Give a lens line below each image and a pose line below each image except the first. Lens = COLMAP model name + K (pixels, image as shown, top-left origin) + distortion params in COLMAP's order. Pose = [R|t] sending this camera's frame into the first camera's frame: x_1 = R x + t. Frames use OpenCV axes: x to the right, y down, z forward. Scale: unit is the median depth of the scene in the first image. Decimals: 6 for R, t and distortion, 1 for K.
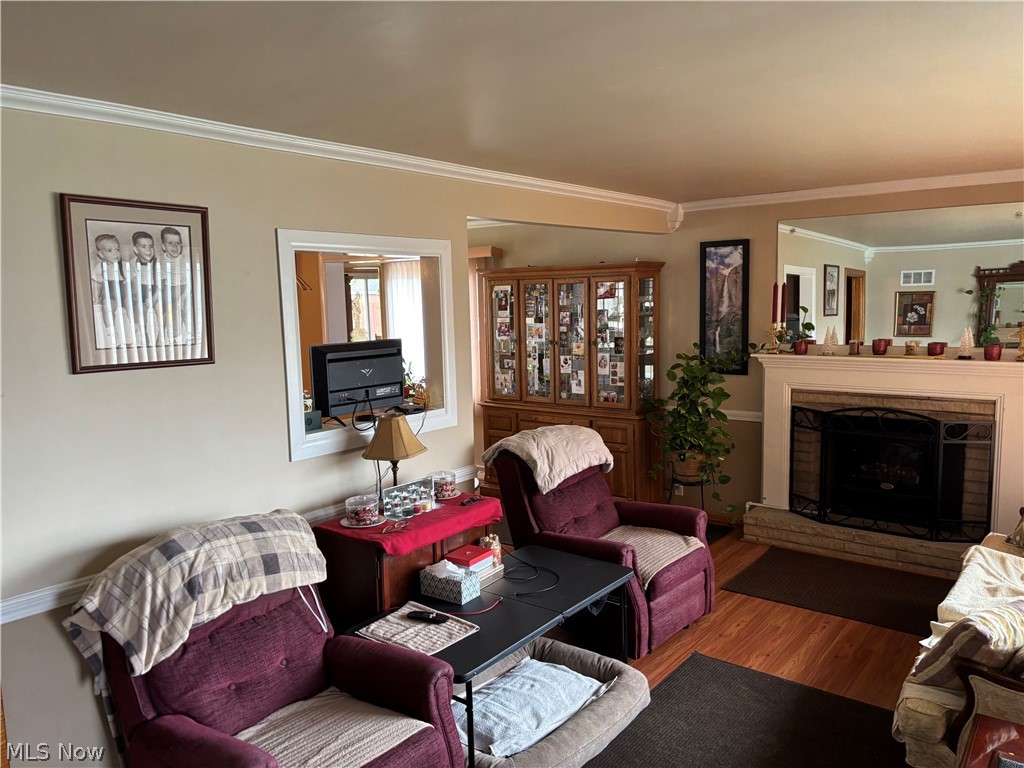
lens RADIAL K [[779.8, 0, 513.3], [0, 779.8, 384.2], [0, 0, 1]] dist [0.029605, -0.006280]
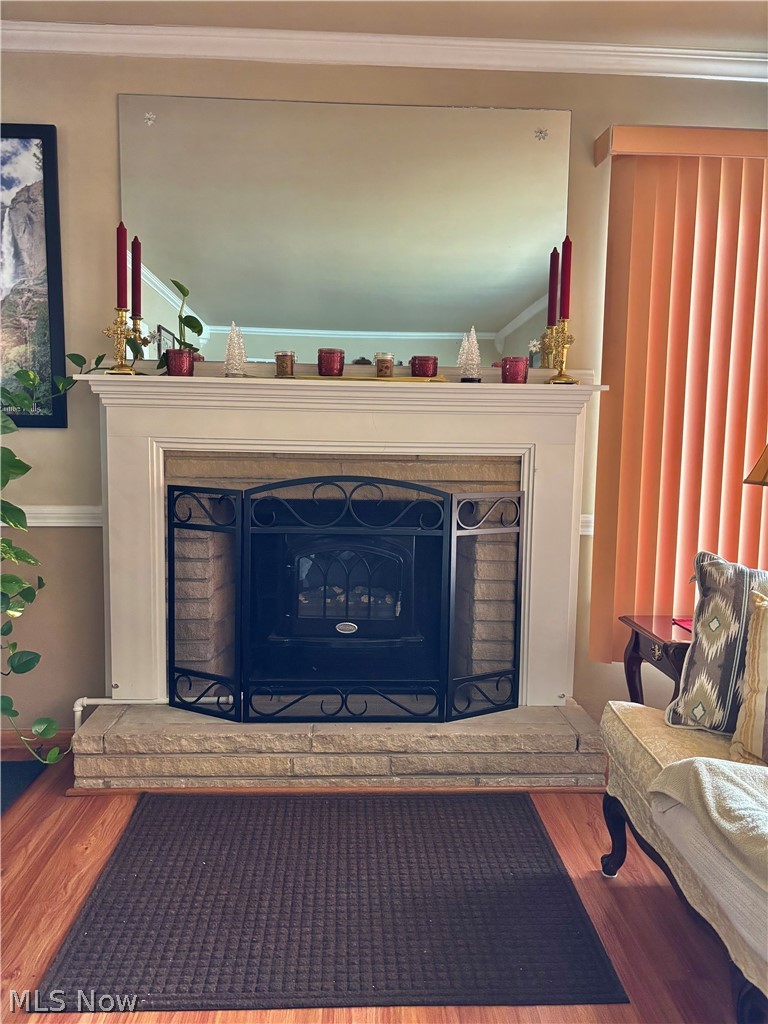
lens RADIAL K [[779.8, 0, 385.5], [0, 779.8, 513.8], [0, 0, 1]] dist [0.029605, -0.006280]
pose [[0.757462, -0.033907, 0.651999, 0.146181], [0.043591, 0.999049, 0.001313, 0.050320], [-0.651423, 0.027427, 0.758219, 0.556561]]
